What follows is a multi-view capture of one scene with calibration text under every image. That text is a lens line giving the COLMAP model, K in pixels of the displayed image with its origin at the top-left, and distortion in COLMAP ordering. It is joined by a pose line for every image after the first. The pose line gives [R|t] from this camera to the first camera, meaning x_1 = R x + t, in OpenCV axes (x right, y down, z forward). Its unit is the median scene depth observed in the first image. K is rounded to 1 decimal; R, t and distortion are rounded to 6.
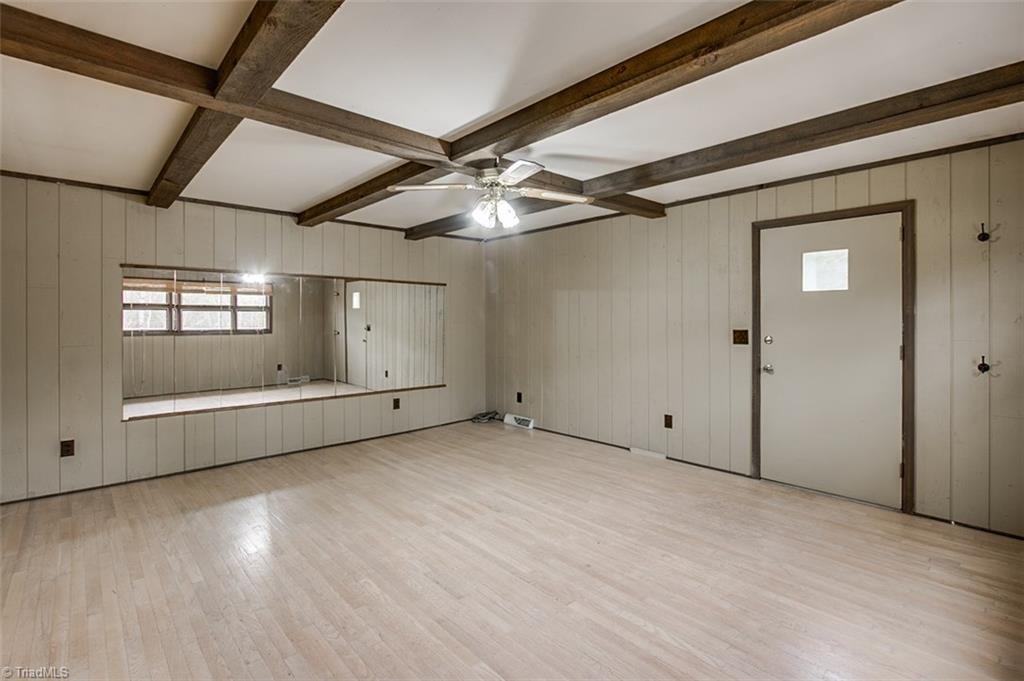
lens RADIAL K [[474.6, 0, 510.6], [0, 474.6, 321.8], [0, 0, 1]] dist [-0.000264, -0.000019]
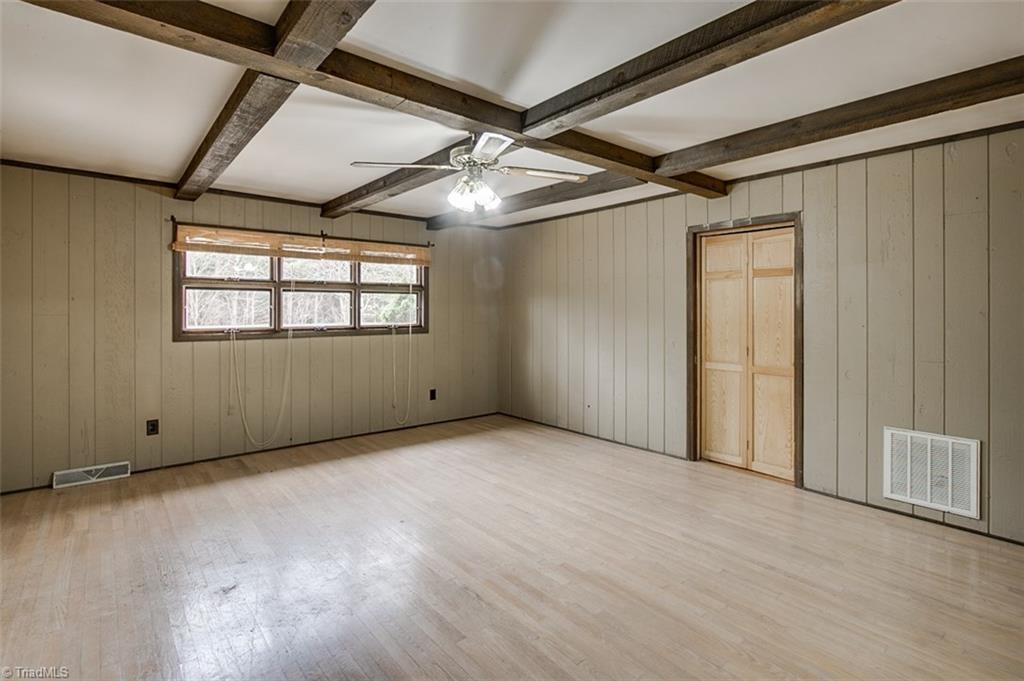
lens RADIAL K [[489.7, 0, 496.5], [0, 489.7, 309.5], [0, 0, 1]] dist [0.001762, 0.000648]
pose [[-0.997499, 0.002911, 0.070624, -0.142262], [0.003051, 0.999994, 0.001884, -0.010513], [-0.070618, 0.002095, -0.997501, 2.000724]]
